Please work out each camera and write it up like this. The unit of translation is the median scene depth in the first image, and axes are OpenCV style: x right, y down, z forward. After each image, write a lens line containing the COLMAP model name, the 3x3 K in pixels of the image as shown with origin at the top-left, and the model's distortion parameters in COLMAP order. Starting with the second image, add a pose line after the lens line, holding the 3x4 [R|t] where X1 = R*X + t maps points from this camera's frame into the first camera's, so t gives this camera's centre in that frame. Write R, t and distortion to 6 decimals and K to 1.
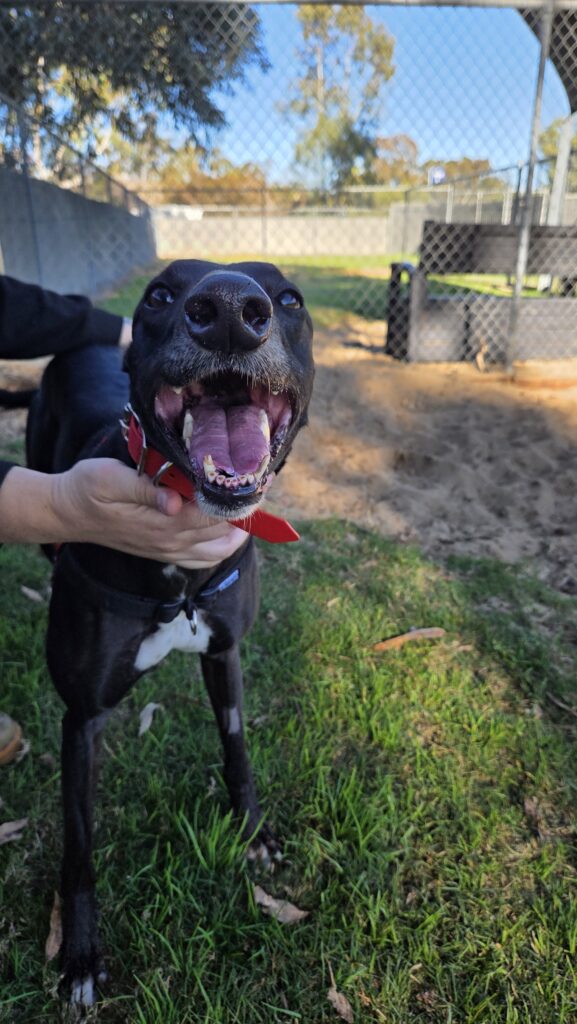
lens RADIAL K [[705.8, 0, 271.4], [0, 705.8, 519.0], [0, 0, 1]] dist [0.037550, -0.043329]
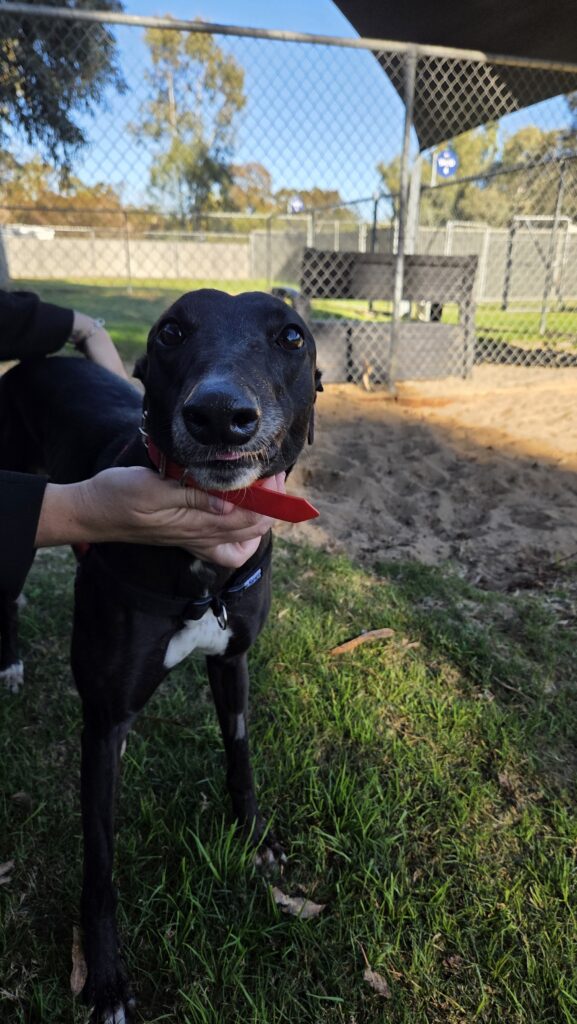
lens RADIAL K [[703.8, 0, 289.9], [0, 703.8, 531.0], [0, 0, 1]] dist [0.049864, -0.054086]
pose [[0.977887, -0.054197, 0.201988, -0.130570], [0.057291, 0.998312, -0.009498, 0.010496], [-0.201132, 0.020860, 0.979342, -0.013398]]
